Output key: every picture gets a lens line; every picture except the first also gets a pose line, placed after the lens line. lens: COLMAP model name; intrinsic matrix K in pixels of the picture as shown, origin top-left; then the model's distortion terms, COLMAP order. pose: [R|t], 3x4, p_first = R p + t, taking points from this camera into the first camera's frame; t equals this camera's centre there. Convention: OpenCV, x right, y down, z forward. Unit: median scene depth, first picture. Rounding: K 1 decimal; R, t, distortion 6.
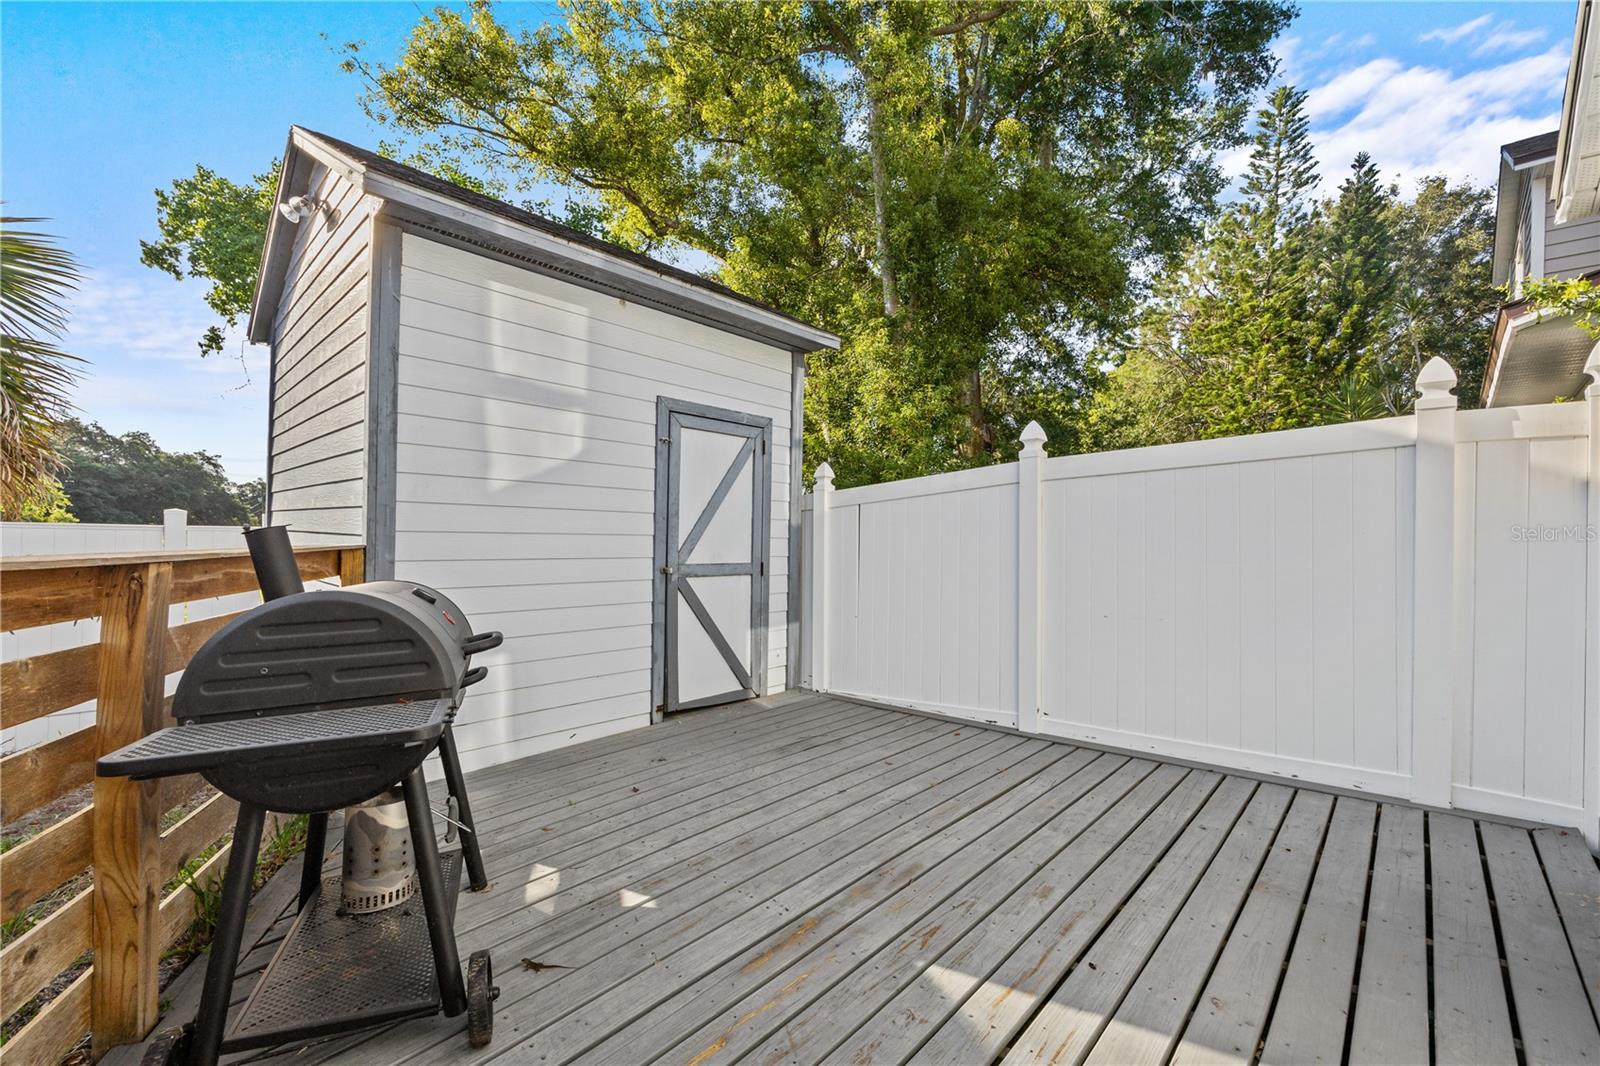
lens RADIAL K [[647.3, 0, 806.5], [0, 647.3, 536.2], [0, 0, 1]] dist [-0.000062, -0.000054]
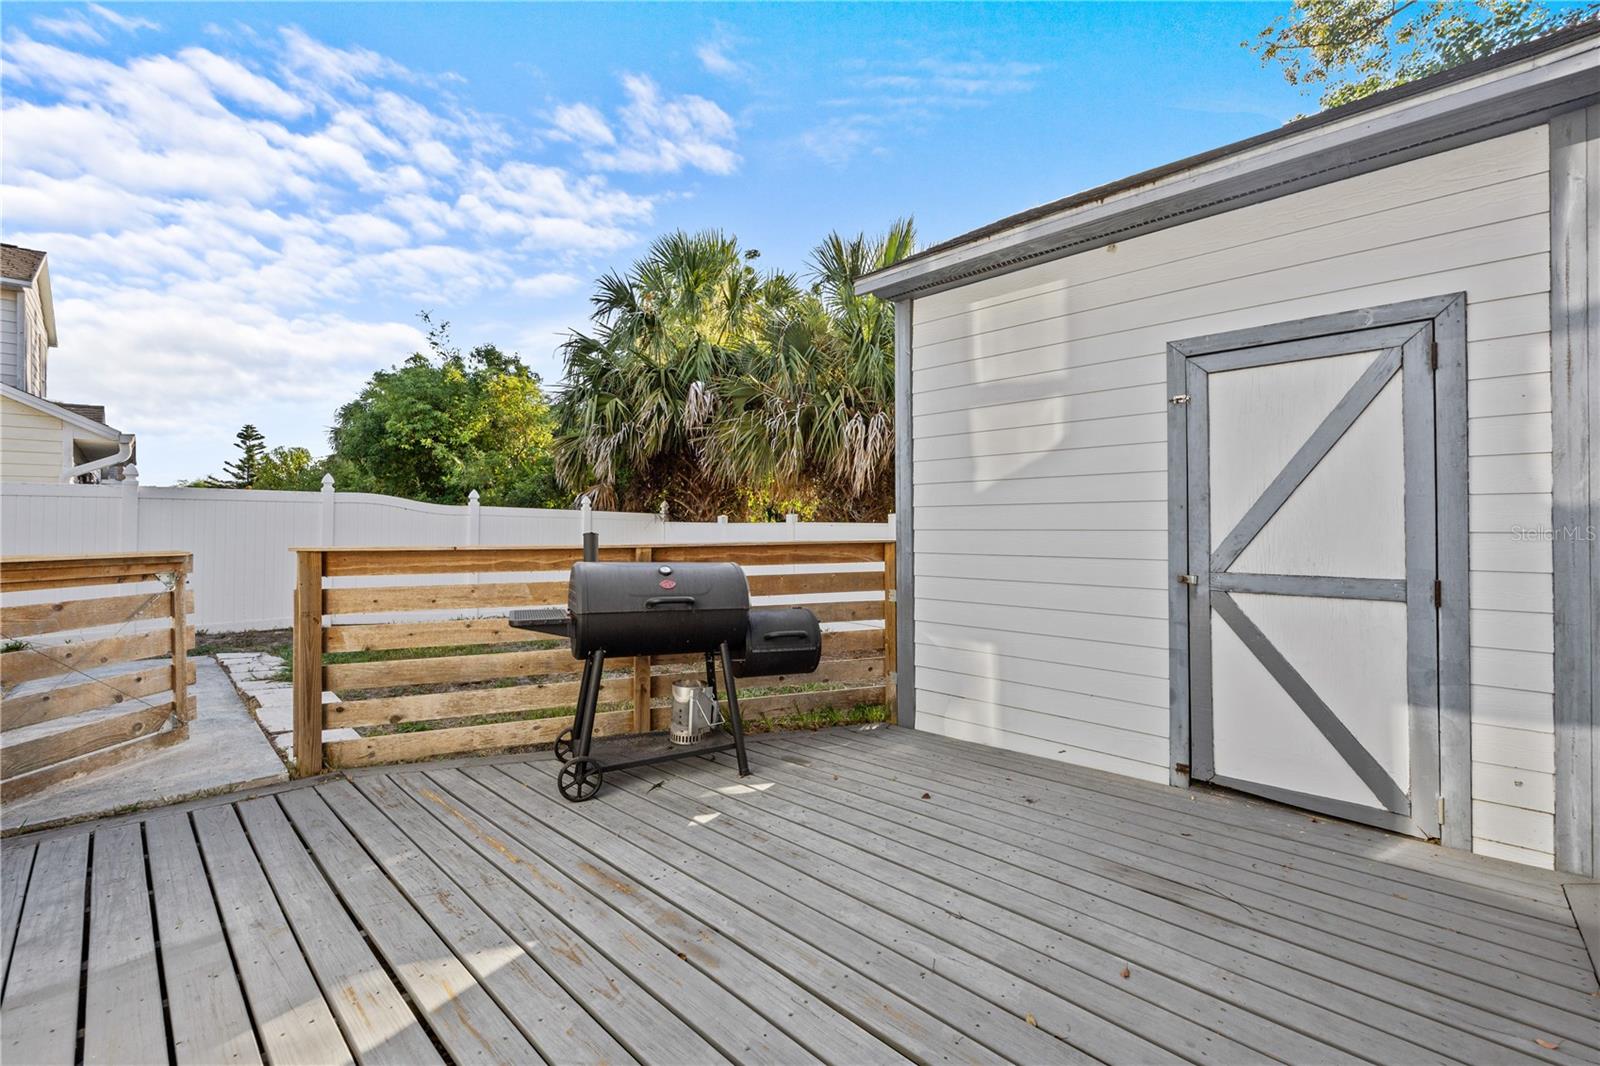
lens RADIAL K [[637.4, 0, 800.9], [0, 637.4, 519.2], [0, 0, 1]] dist [-0.000157, -0.000062]
pose [[0.021684, -0.023196, -0.999496, 0.487444], [0.009501, 0.999690, -0.022994, -0.001392], [0.999720, -0.008998, 0.021897, 0.560541]]
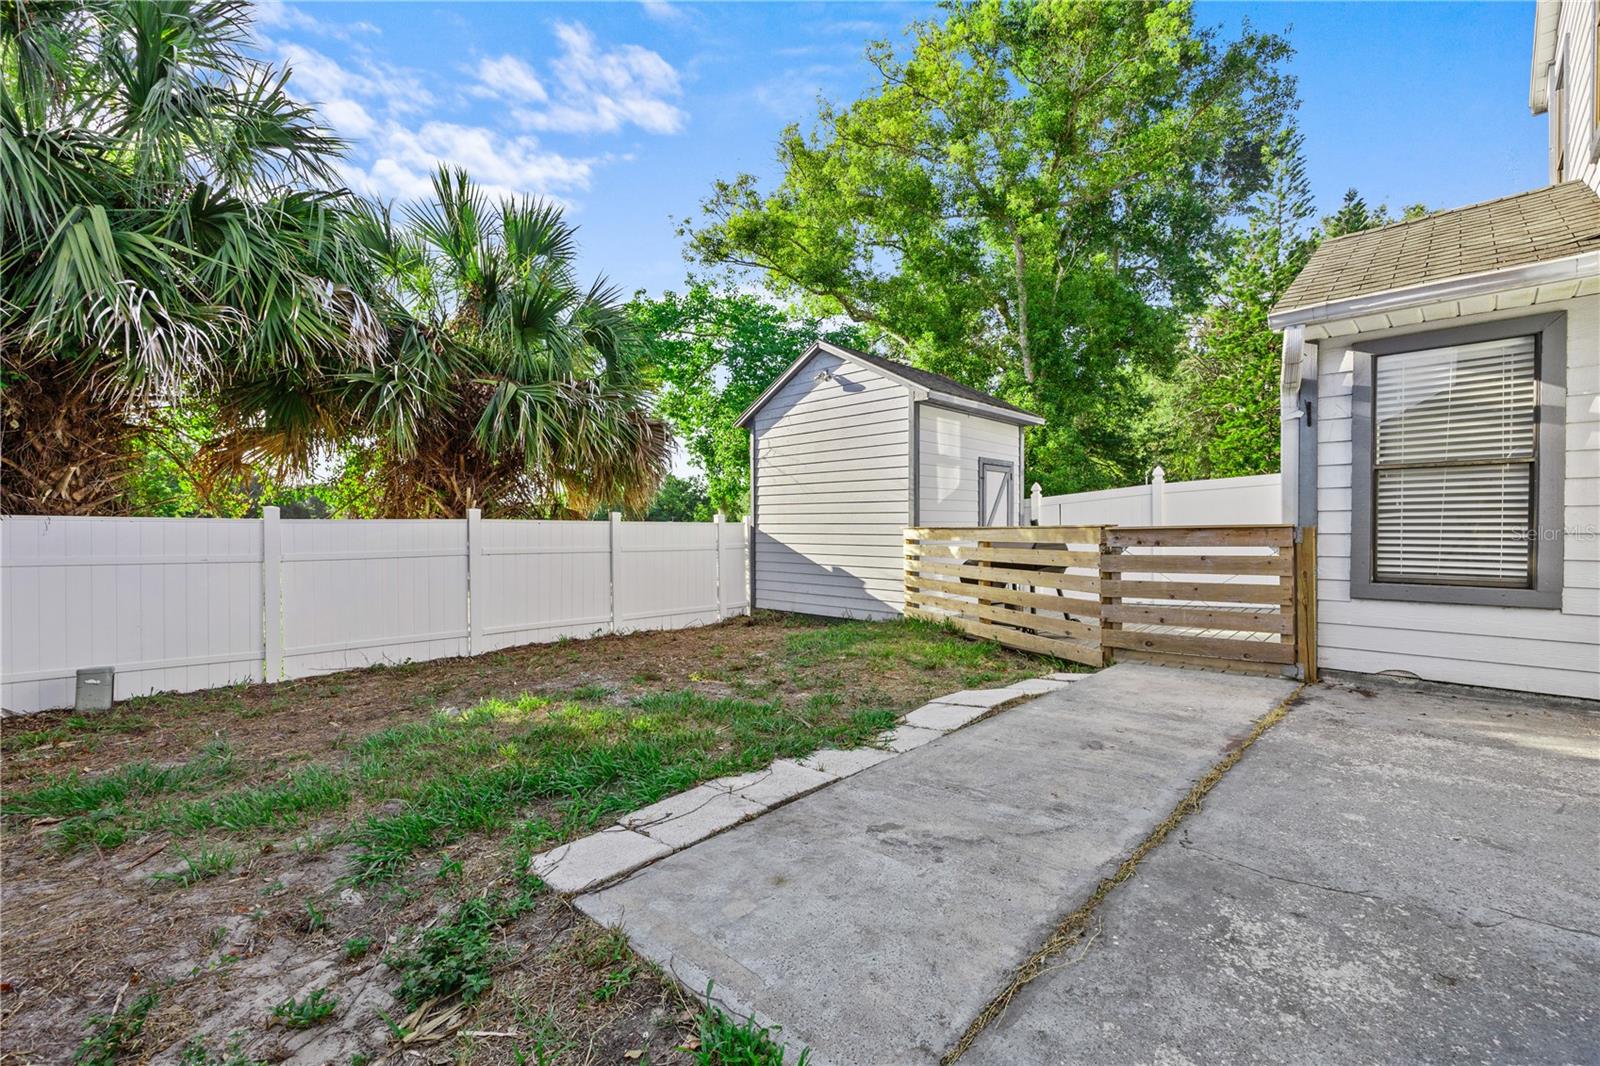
lens RADIAL K [[647.3, 0, 806.5], [0, 647.3, 536.2], [0, 0, 1]] dist [-0.000062, -0.000054]
pose [[0.999619, -0.024389, -0.012926, -0.783667], [0.024630, 0.999518, 0.018880, -0.007171], [0.012459, -0.019191, 0.999738, -1.170753]]
